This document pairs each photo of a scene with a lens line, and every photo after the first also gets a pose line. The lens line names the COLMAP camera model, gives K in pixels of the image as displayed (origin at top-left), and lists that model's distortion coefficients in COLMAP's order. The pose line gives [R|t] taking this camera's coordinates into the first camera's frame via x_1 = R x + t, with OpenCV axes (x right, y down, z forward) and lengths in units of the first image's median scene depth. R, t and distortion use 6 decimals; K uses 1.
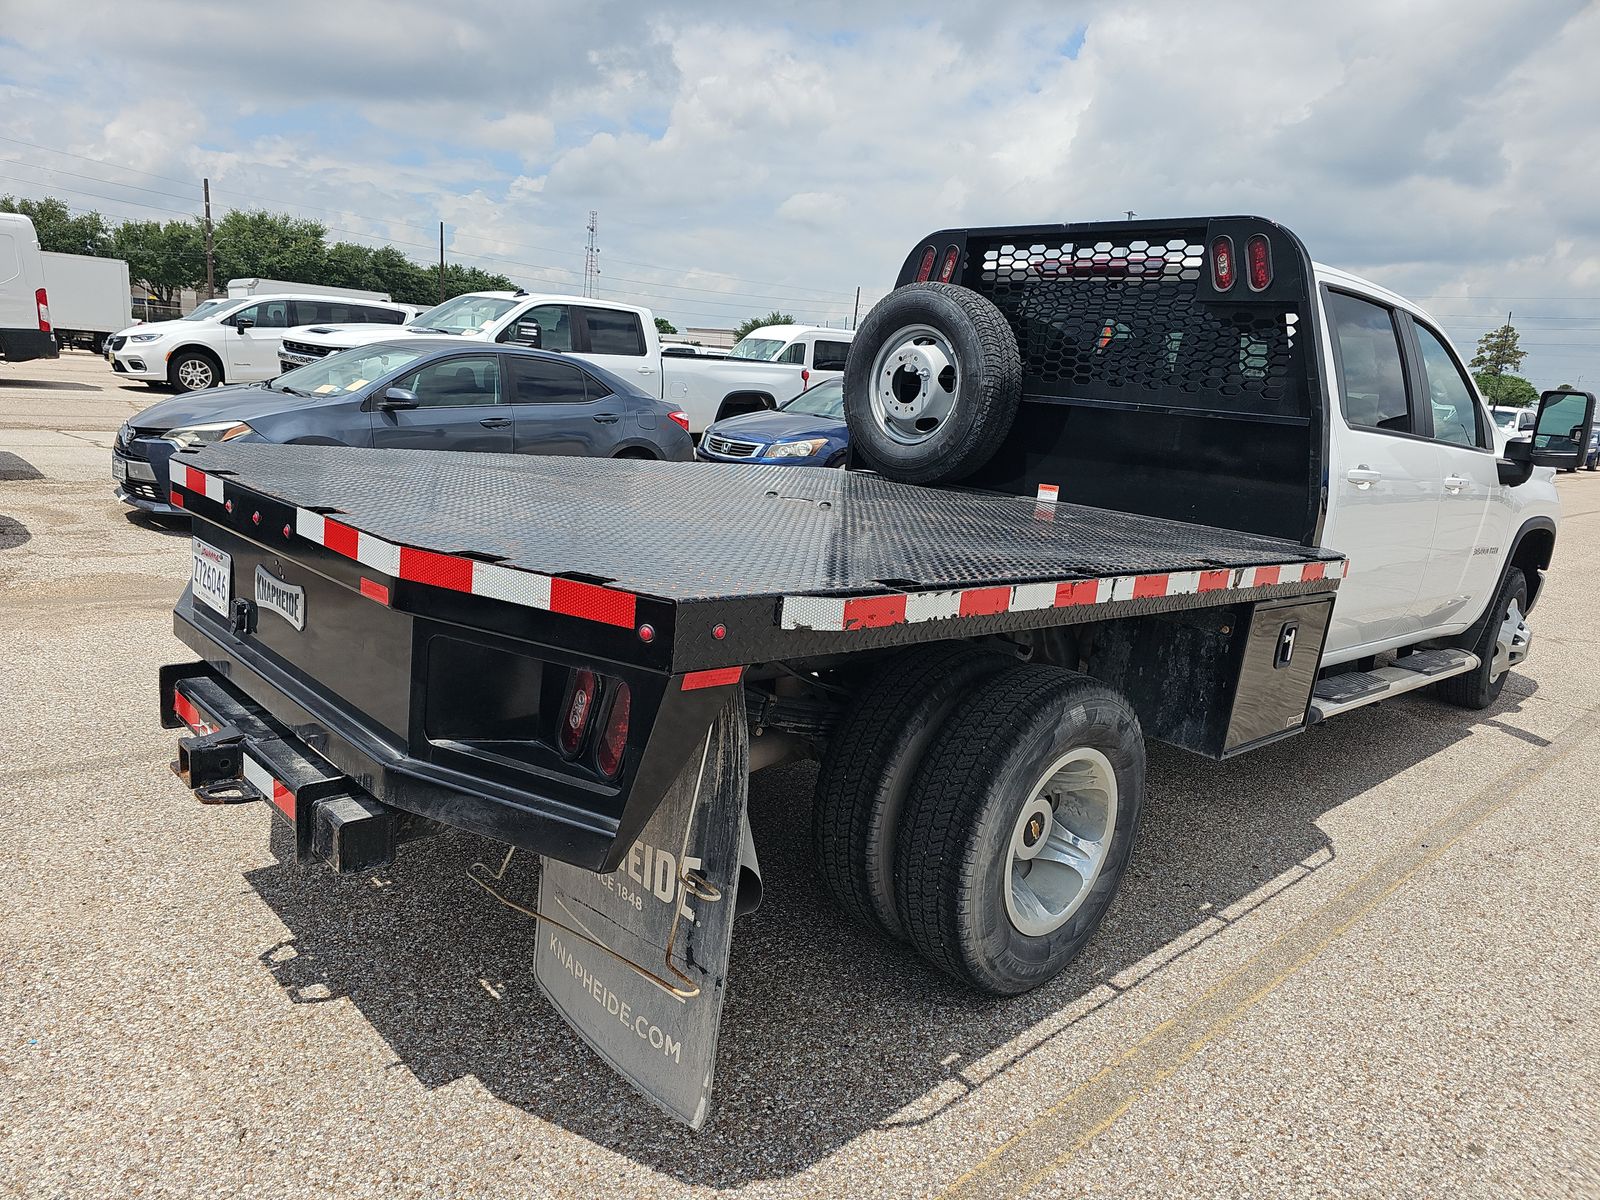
lens RADIAL K [[1079.6, 0, 799.2], [0, 1079.6, 609.6], [0, 0, 1]] dist [0.011973, -0.017458]
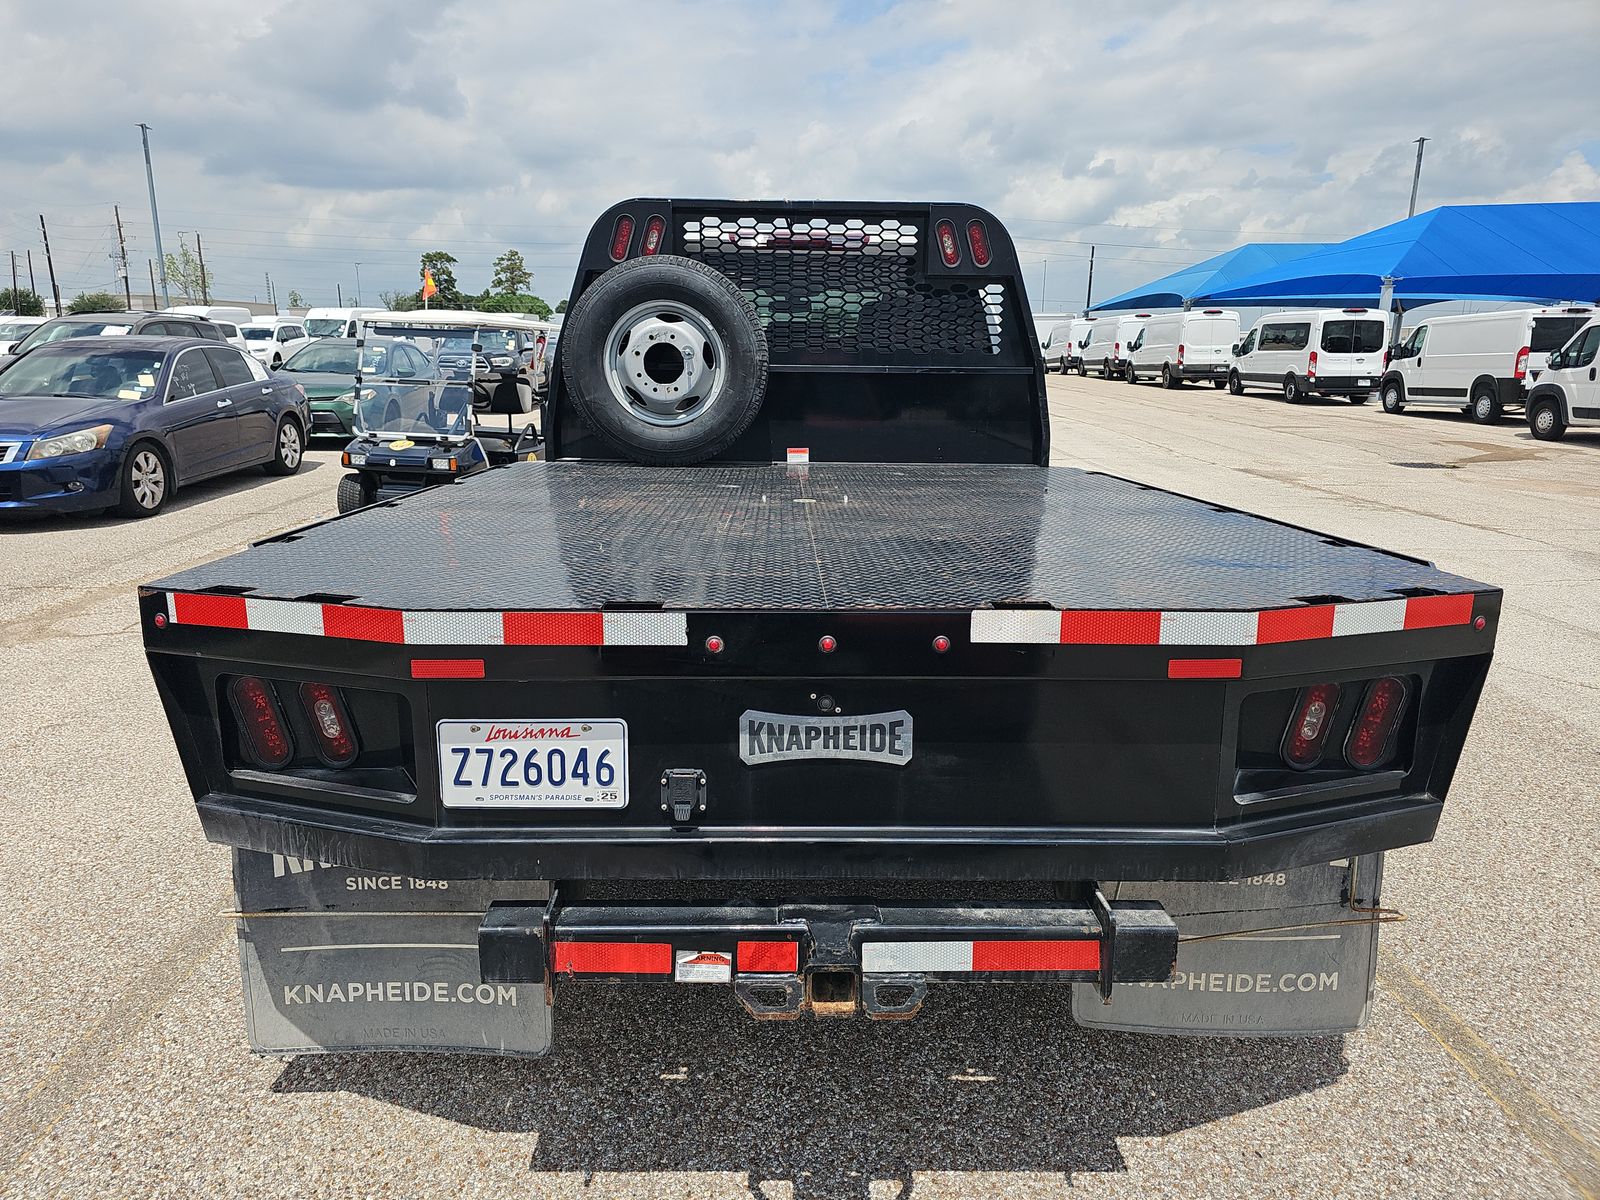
lens RADIAL K [[1079.6, 0, 801.0], [0, 1079.6, 596.9], [0, 0, 1]] dist [0.011973, -0.017458]
pose [[0.674526, -0.234352, 0.700067, -0.544371], [0.196160, 0.971085, 0.136073, -0.116720], [-0.711713, 0.045541, 0.700992, 0.258108]]
